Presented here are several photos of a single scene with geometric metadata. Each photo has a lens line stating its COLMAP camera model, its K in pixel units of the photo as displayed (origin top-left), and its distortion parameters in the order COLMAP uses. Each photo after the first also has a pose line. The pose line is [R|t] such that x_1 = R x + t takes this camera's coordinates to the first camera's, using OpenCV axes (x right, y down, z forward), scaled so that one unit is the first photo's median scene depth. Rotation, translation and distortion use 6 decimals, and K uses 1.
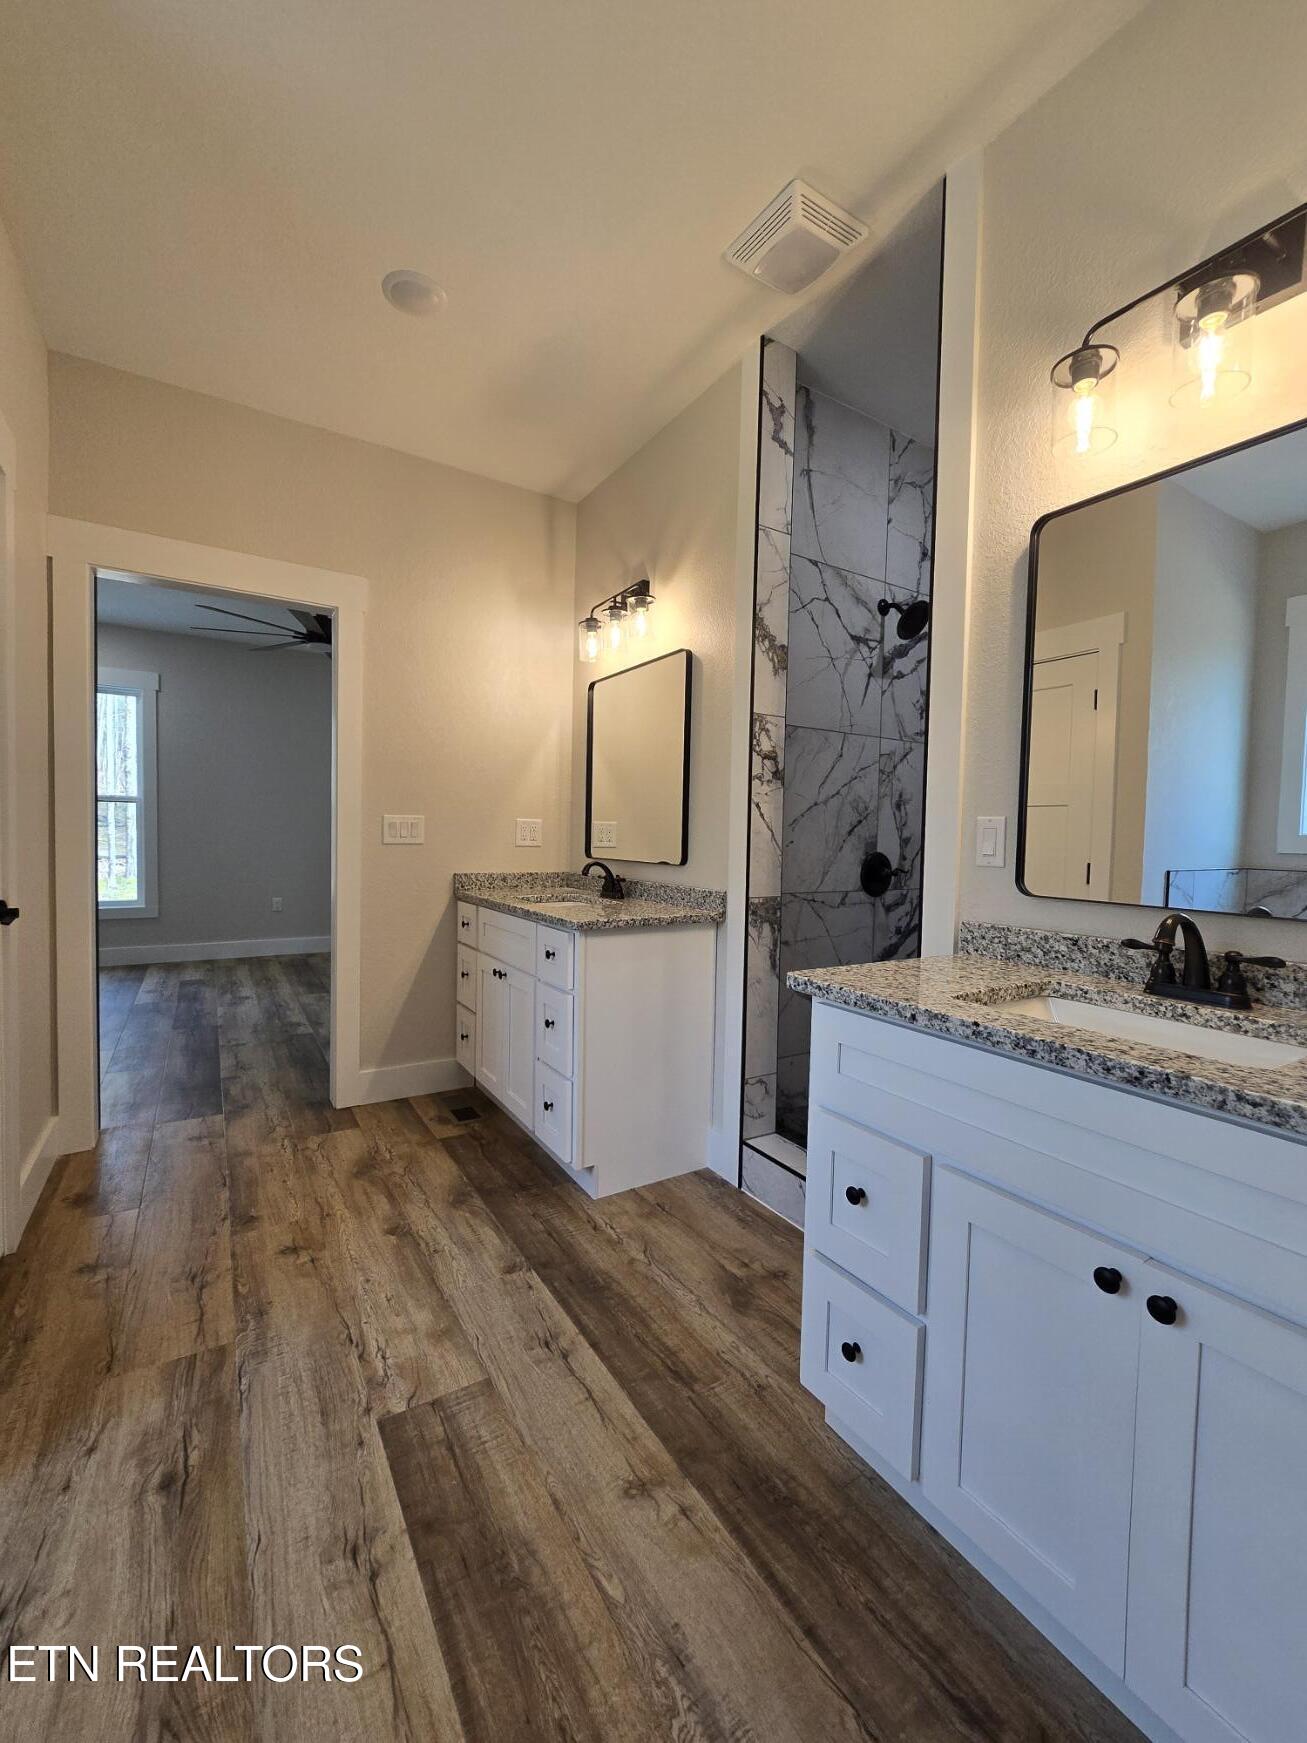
lens RADIAL K [[713.0, 0, 668.7], [0, 713.0, 867.2], [0, 0, 1]] dist [-0.007870, 0.001632]
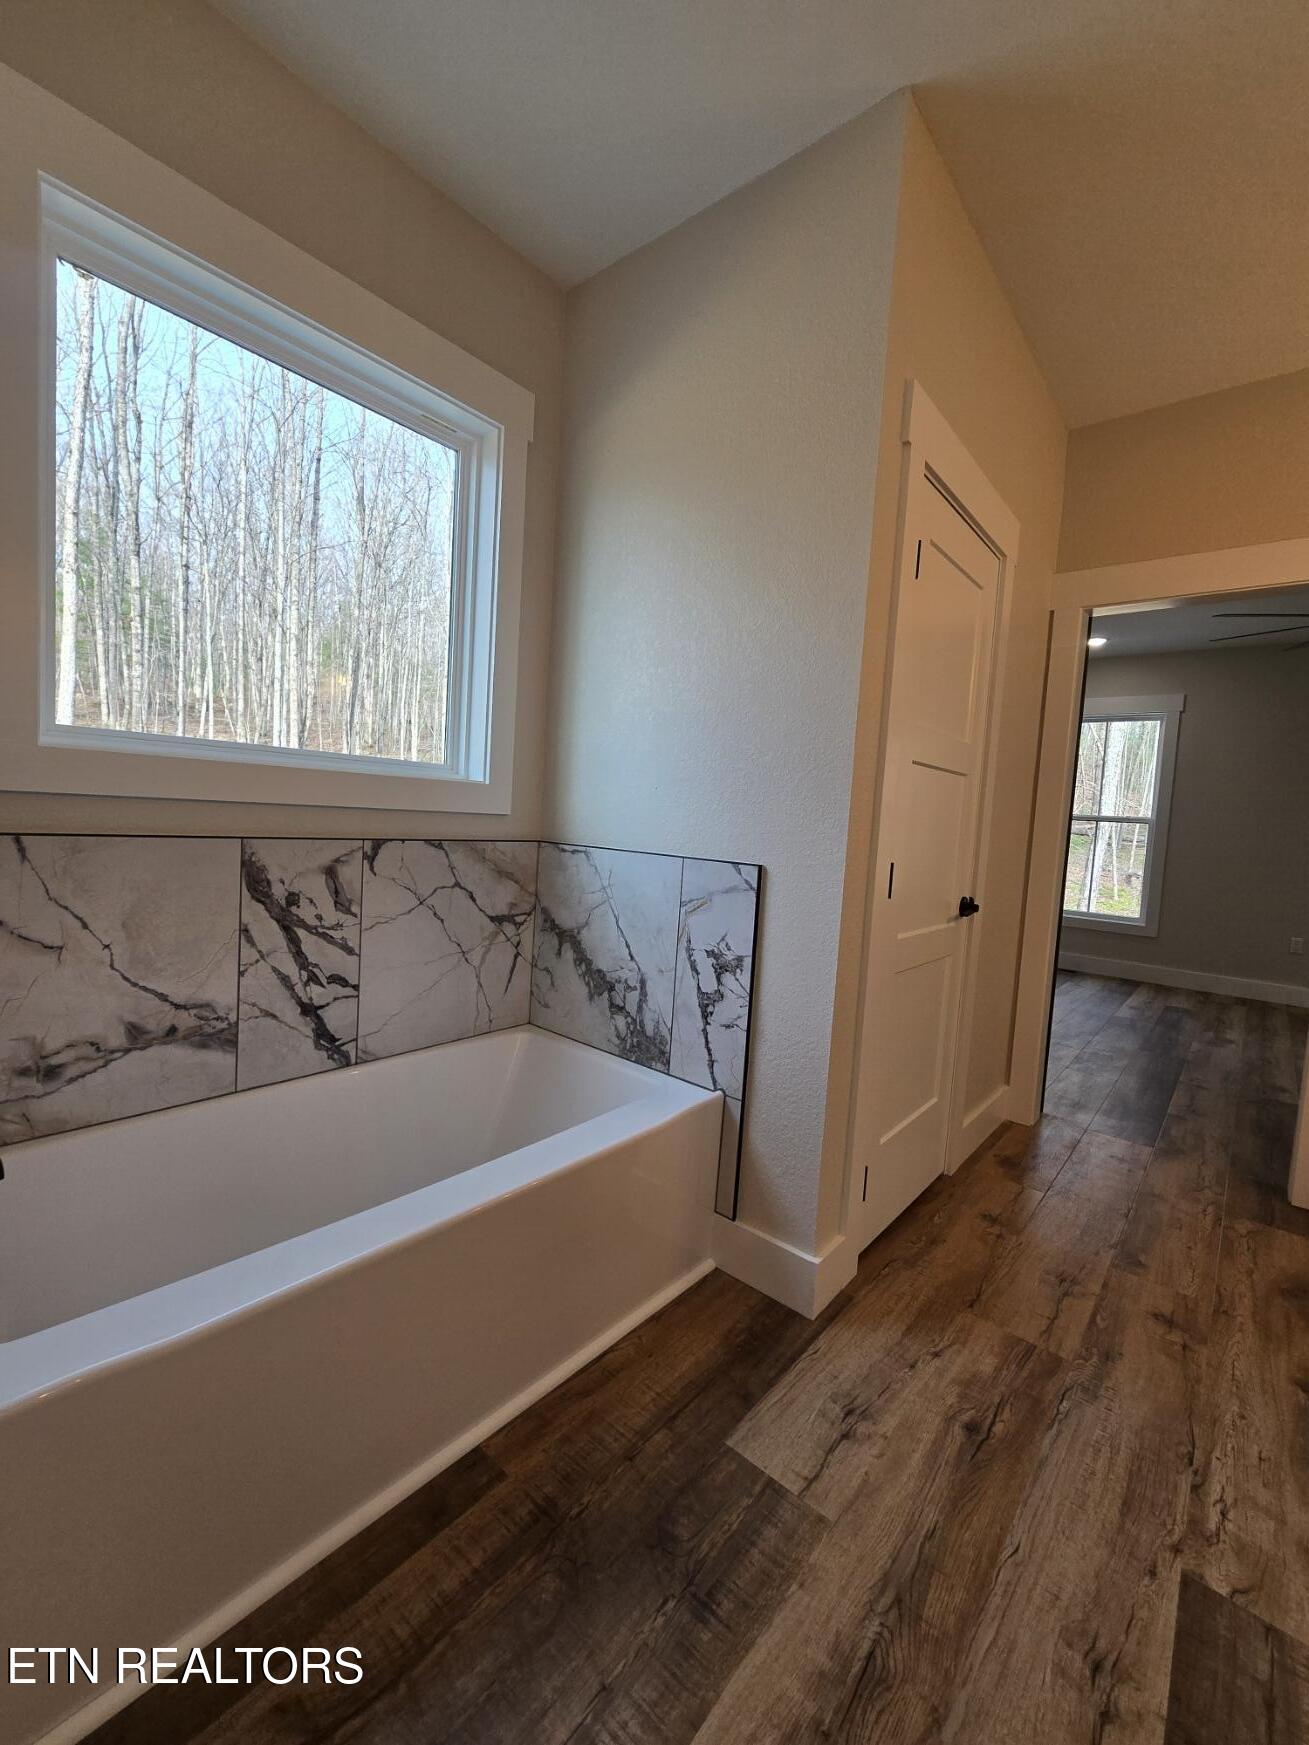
lens RADIAL K [[713.8, 0, 654.5], [0, 713.8, 870.4], [0, 0, 1]] dist [-0.007870, 0.001632]
pose [[0.291586, 0.067466, -0.954162, 0.077076], [-0.093127, 0.994773, 0.041879, -0.001062], [0.952001, 0.076647, 0.296345, 0.064781]]
